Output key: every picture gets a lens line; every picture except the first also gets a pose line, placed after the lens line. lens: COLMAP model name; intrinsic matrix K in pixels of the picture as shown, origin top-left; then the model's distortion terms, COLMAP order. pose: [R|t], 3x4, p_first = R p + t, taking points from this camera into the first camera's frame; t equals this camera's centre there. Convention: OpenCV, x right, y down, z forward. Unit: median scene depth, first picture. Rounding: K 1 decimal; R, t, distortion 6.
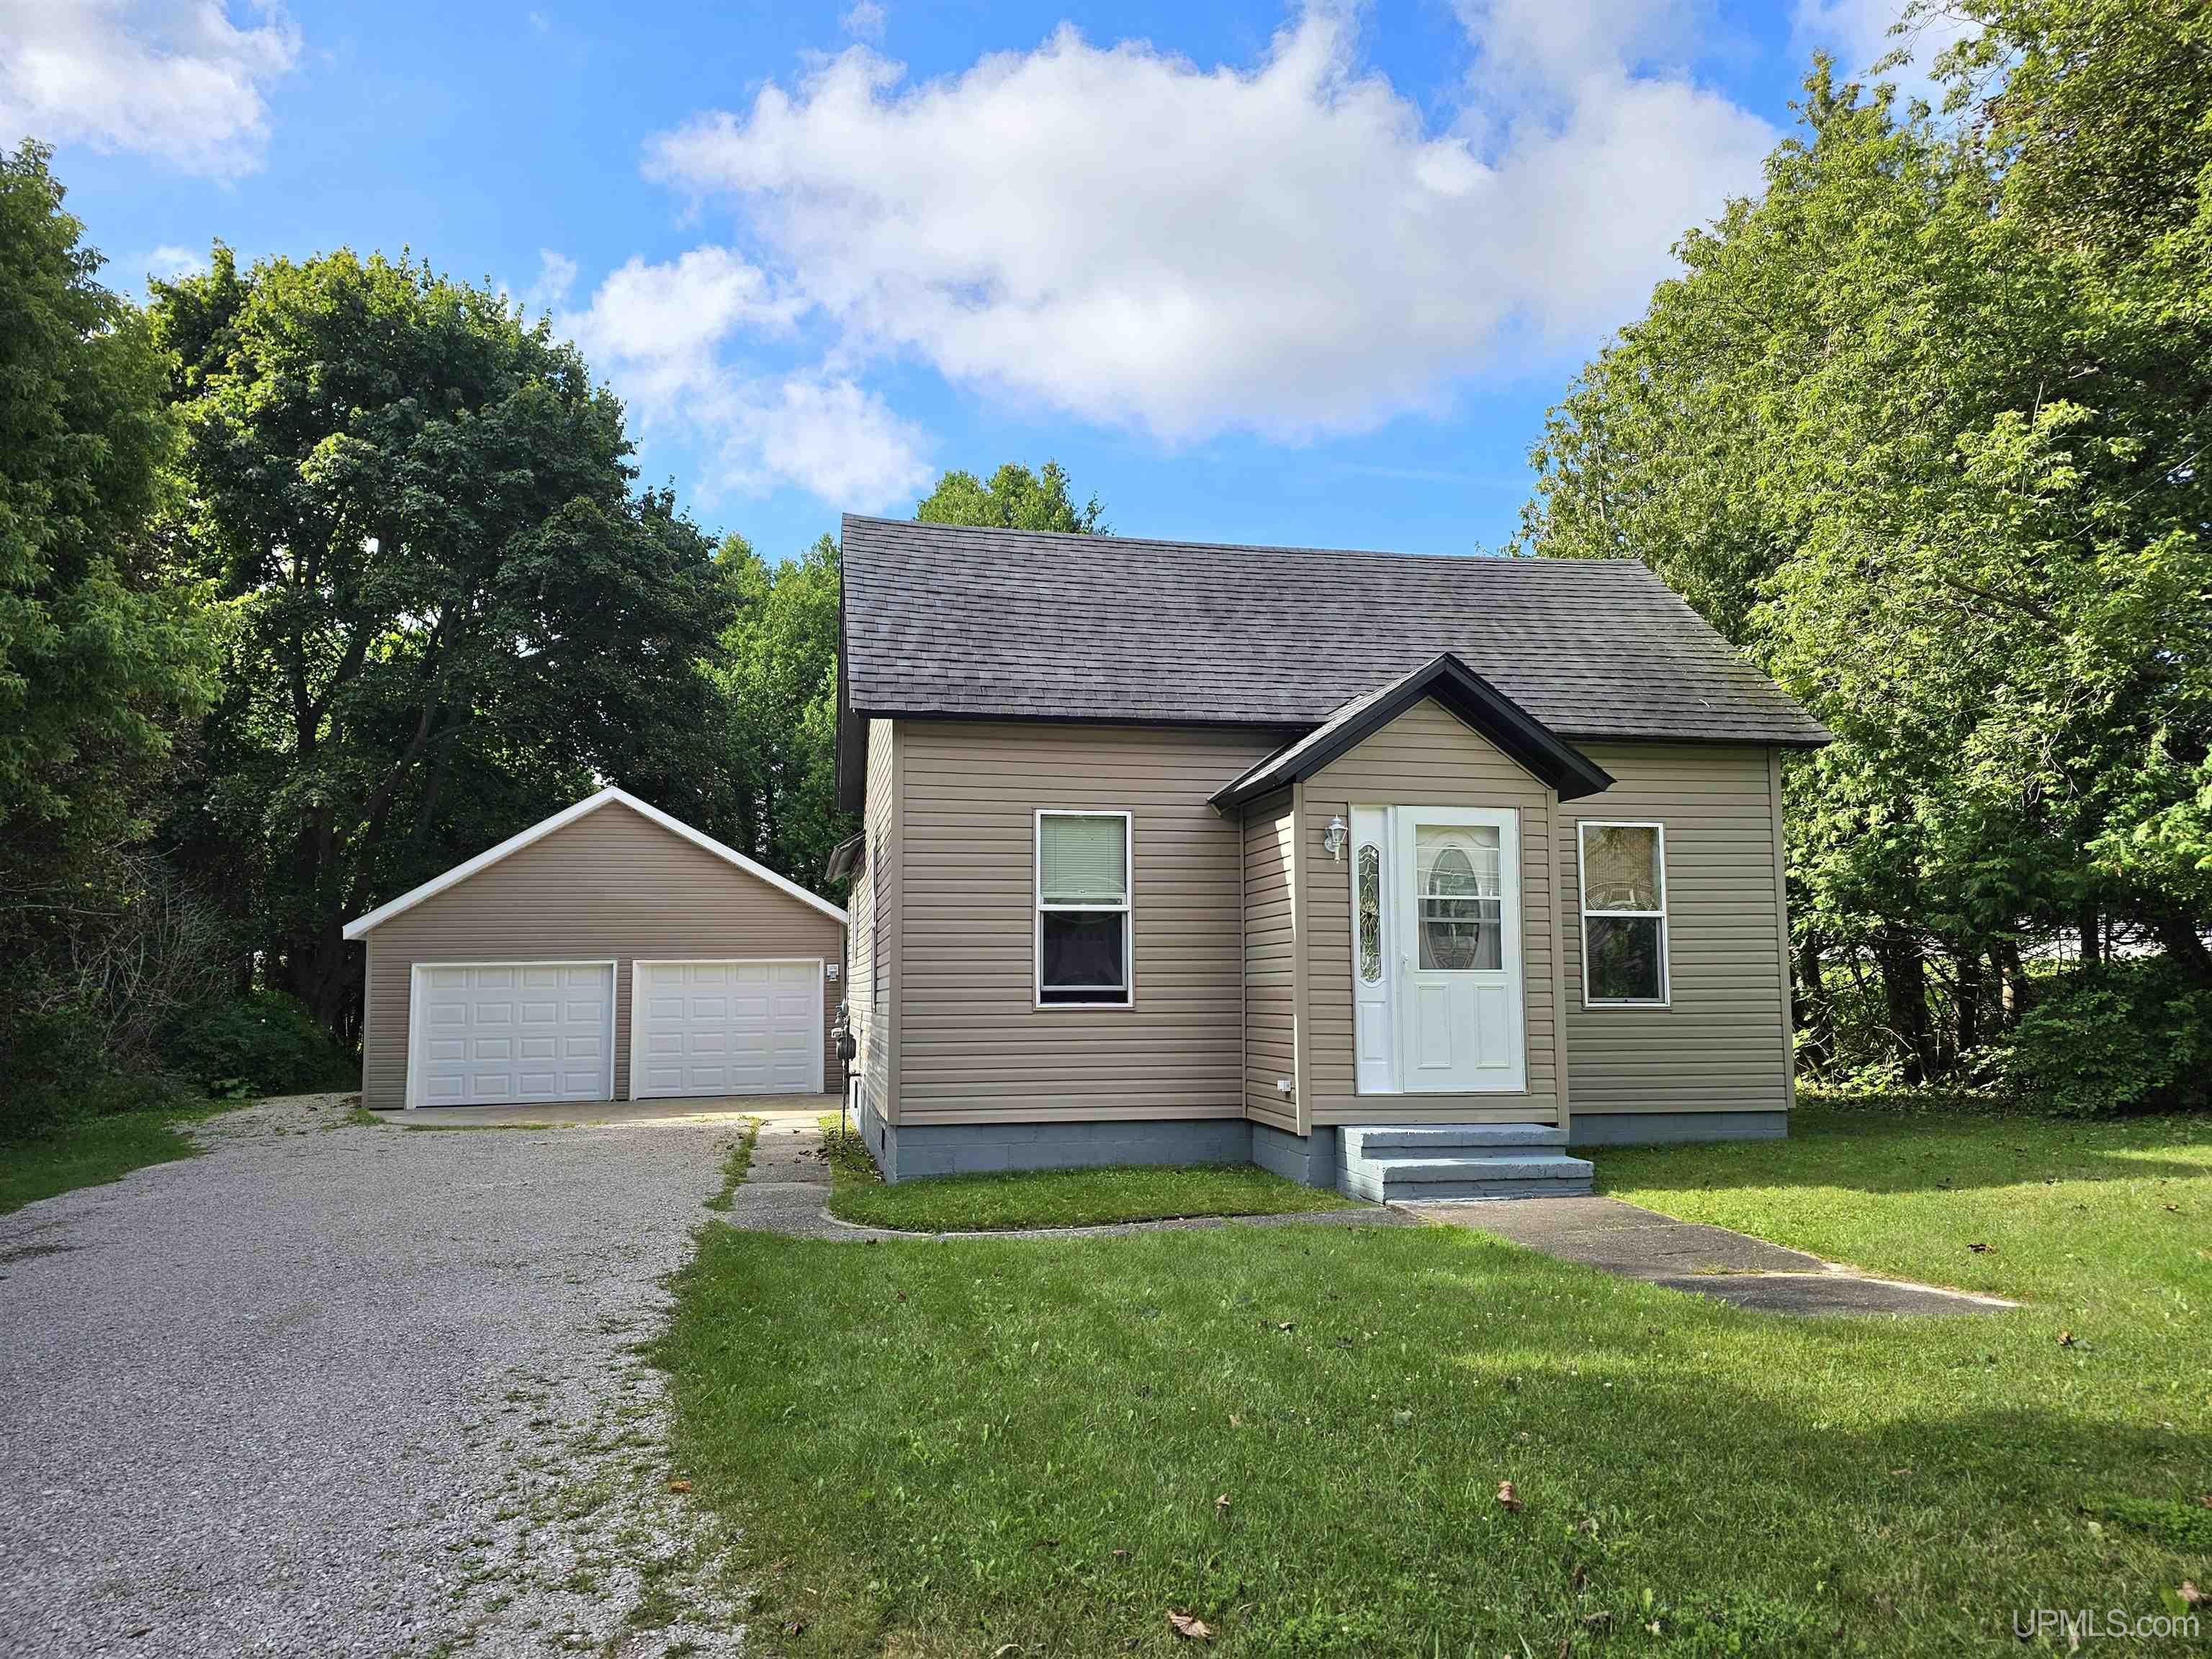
lens RADIAL K [[1474.1, 0, 1111.6], [0, 1474.1, 842.2], [0, 0, 1]] dist [0.081237, -0.050924]
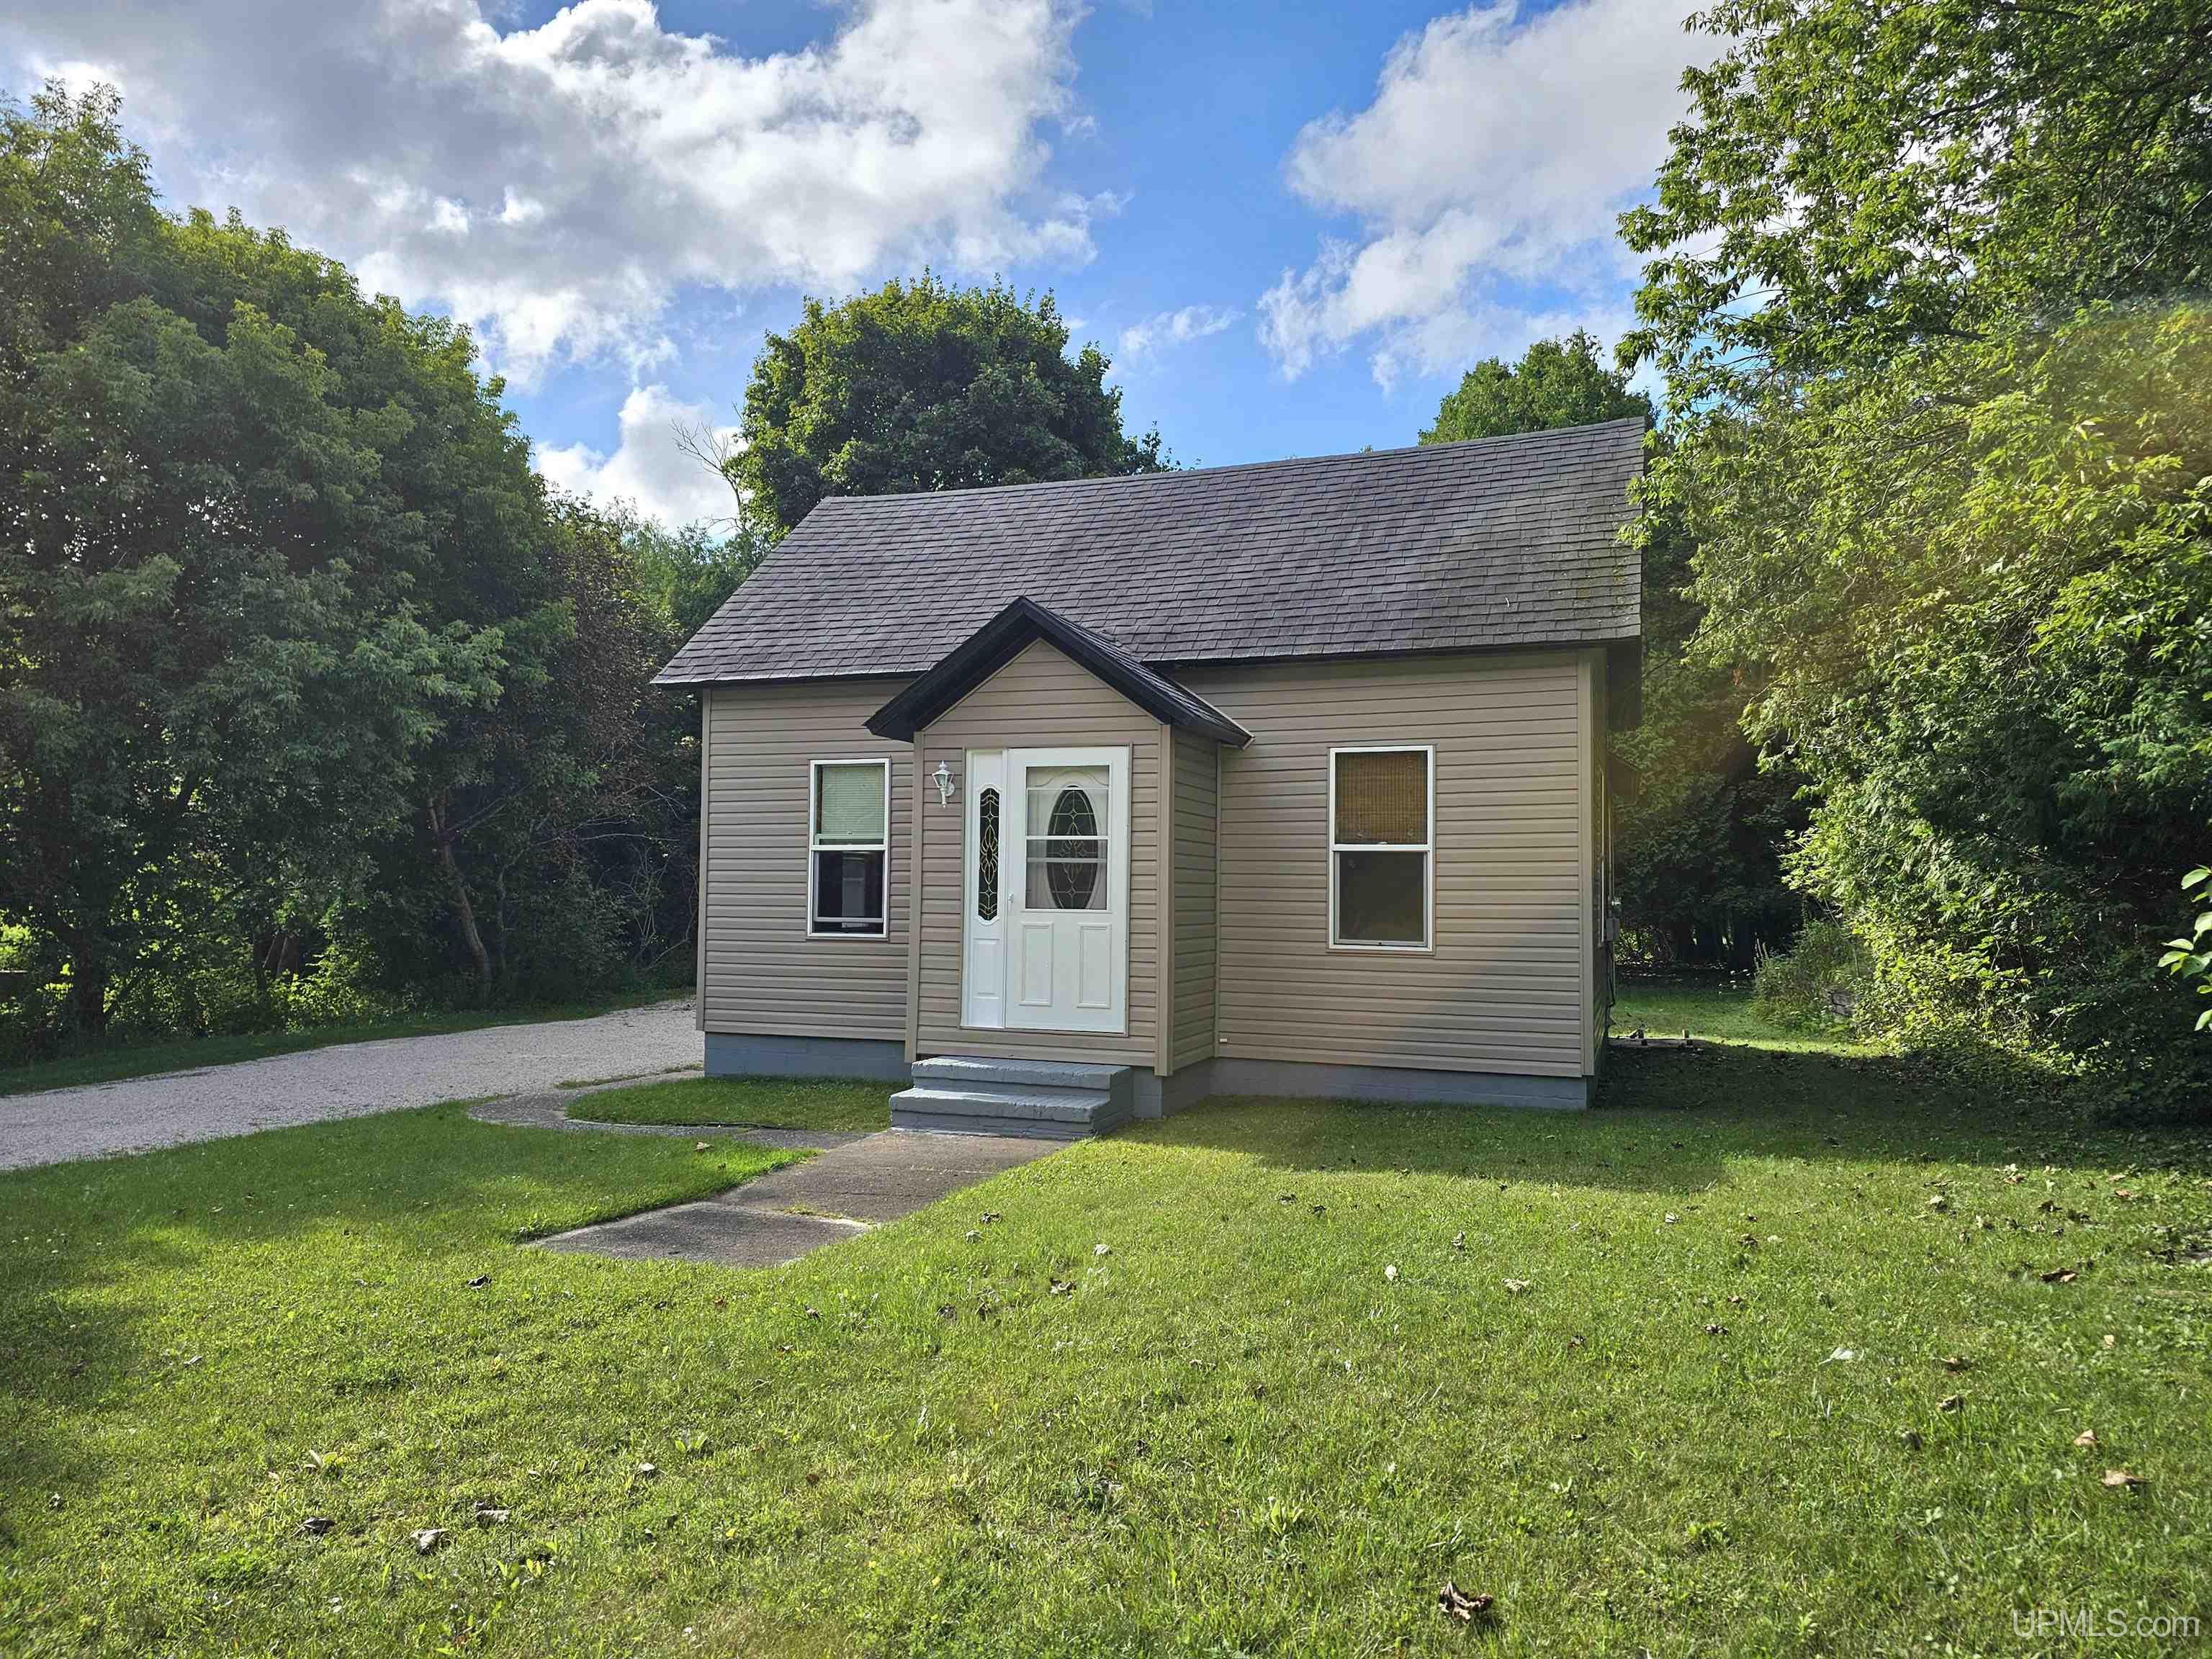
lens RADIAL K [[1484.8, 0, 1110.3], [0, 1484.8, 821.2], [0, 0, 1]] dist [0.081891, -0.043886]
pose [[0.852227, -0.013367, -0.523002, 0.676349], [0.039642, 0.998450, 0.039077, -0.010407], [0.521669, -0.054035, 0.851435, 0.137764]]
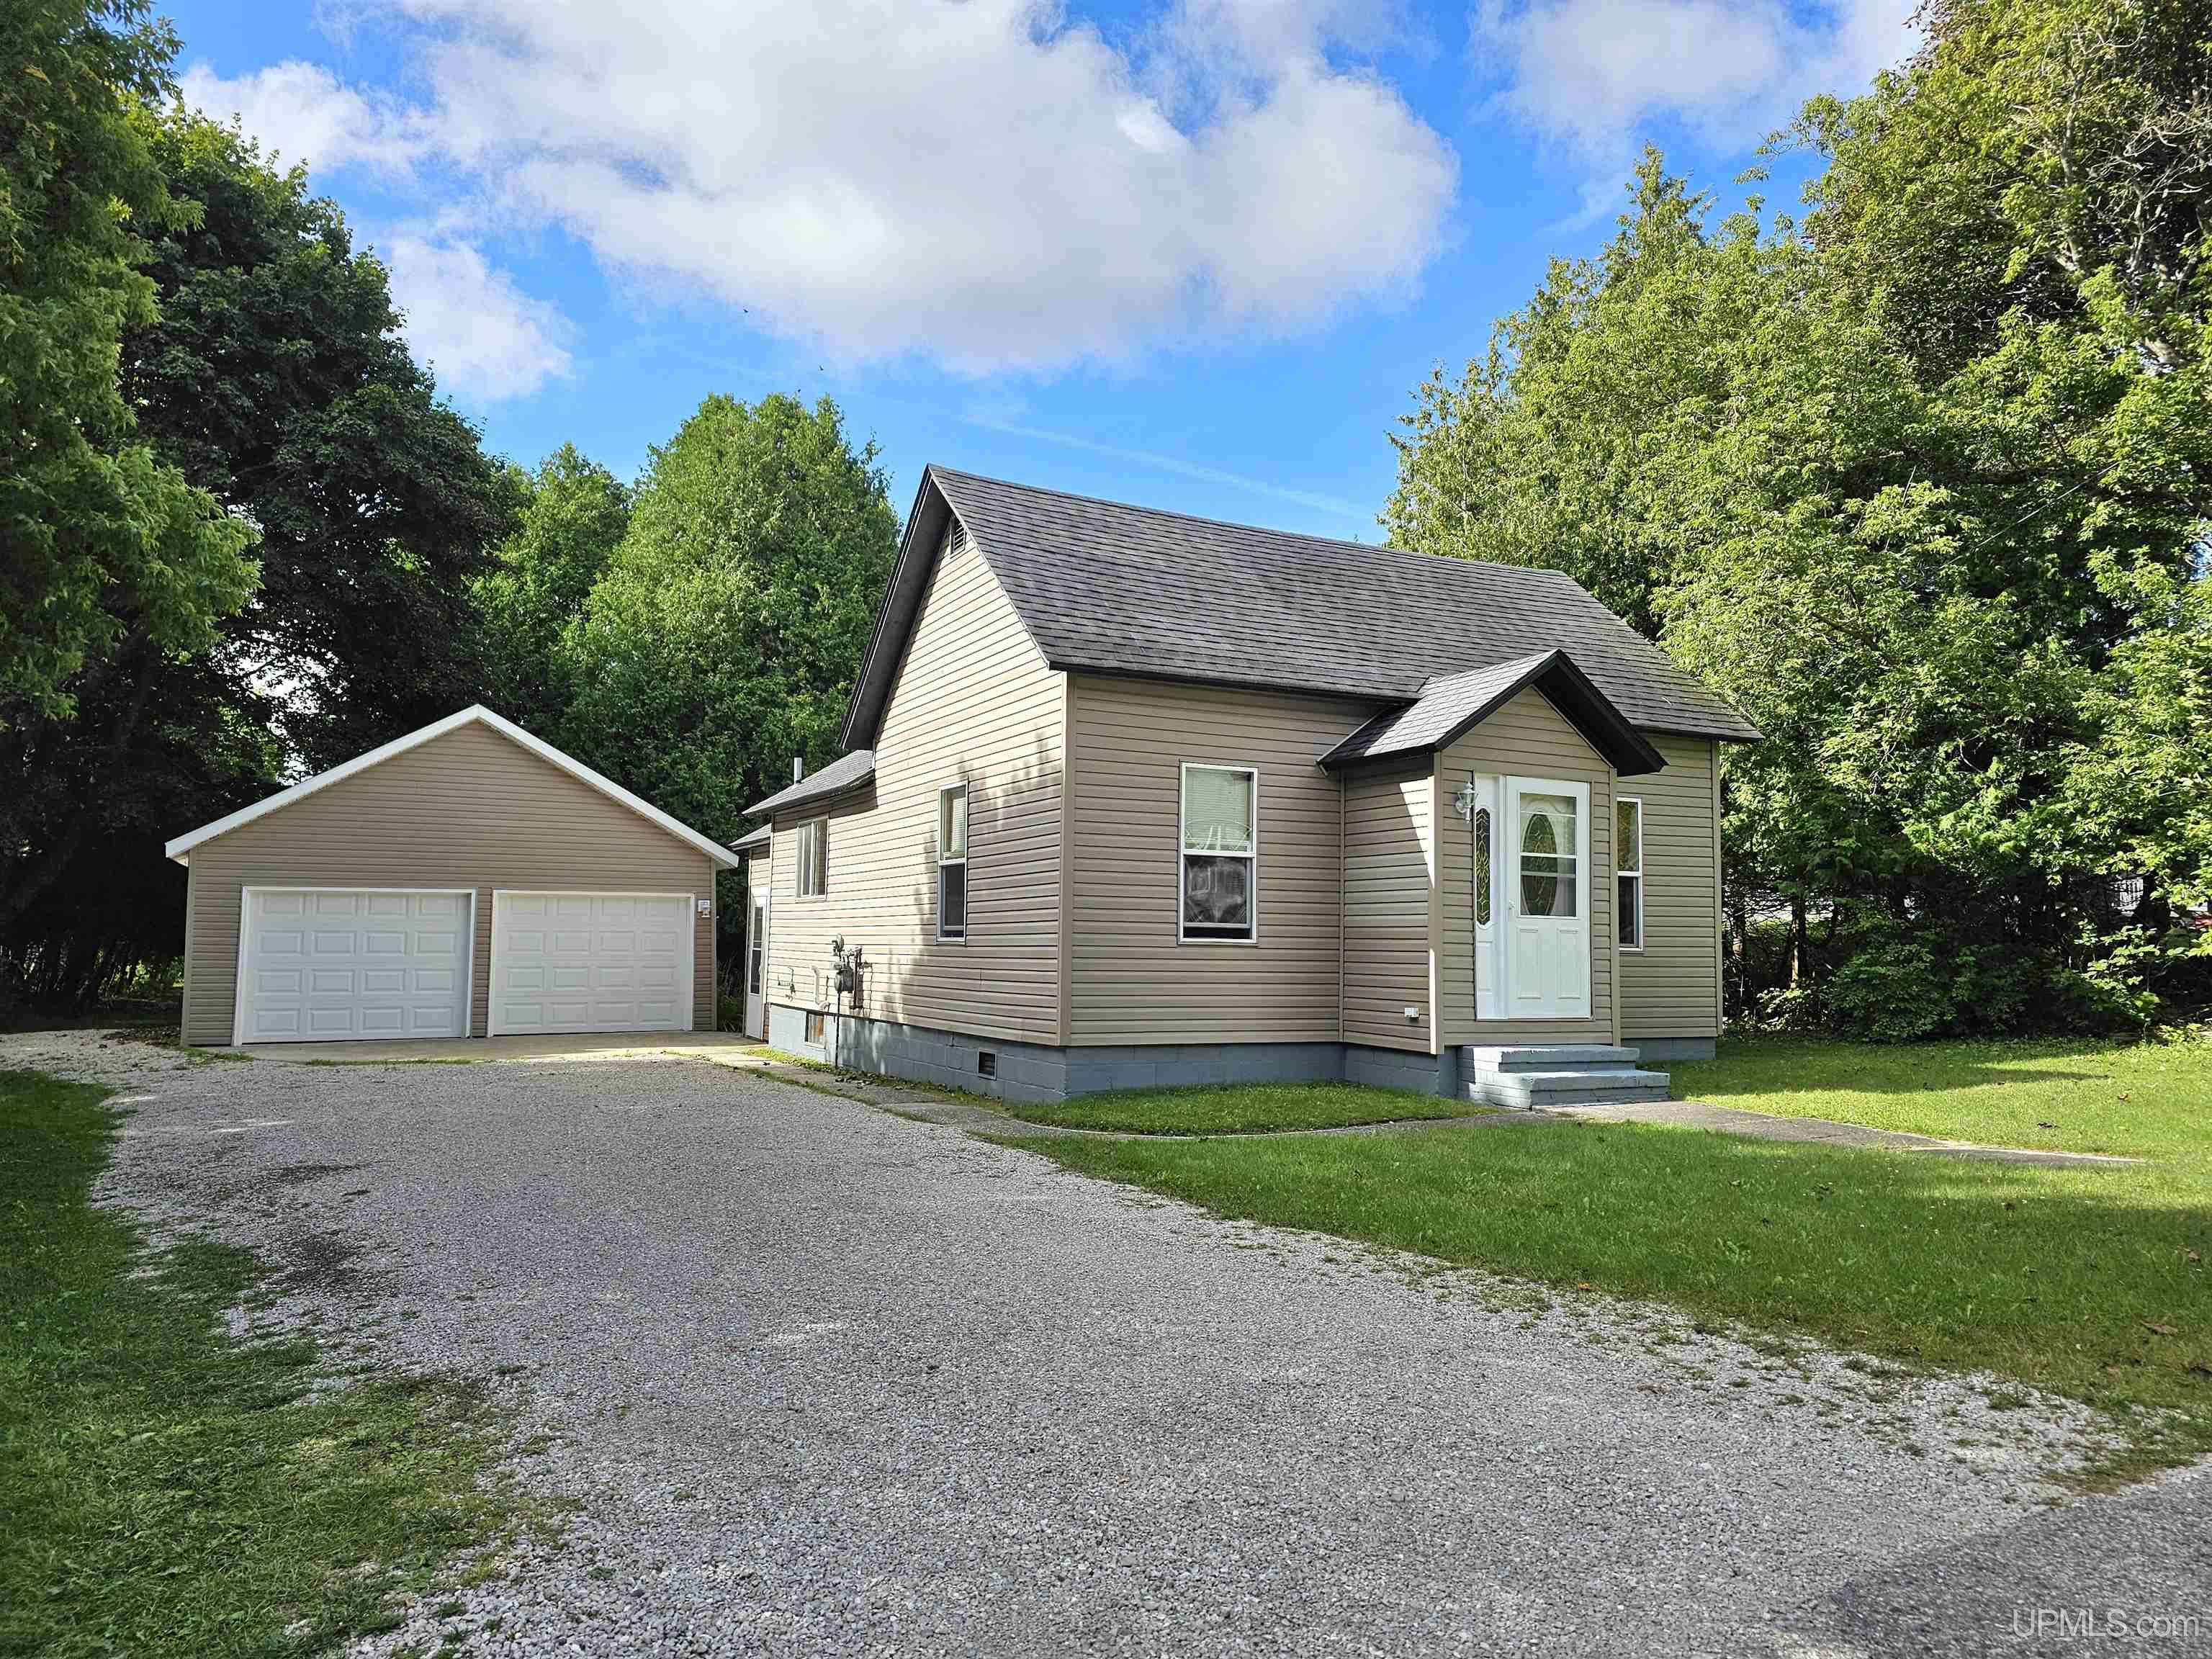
lens RADIAL K [[1484.8, 0, 1110.3], [0, 1484.8, 821.2], [0, 0, 1]] dist [0.081891, -0.043886]
pose [[0.961305, 0.040910, 0.272431, -0.370597], [-0.046203, 0.998847, 0.013042, 0.008981], [-0.271583, -0.025124, 0.962087, -0.049131]]
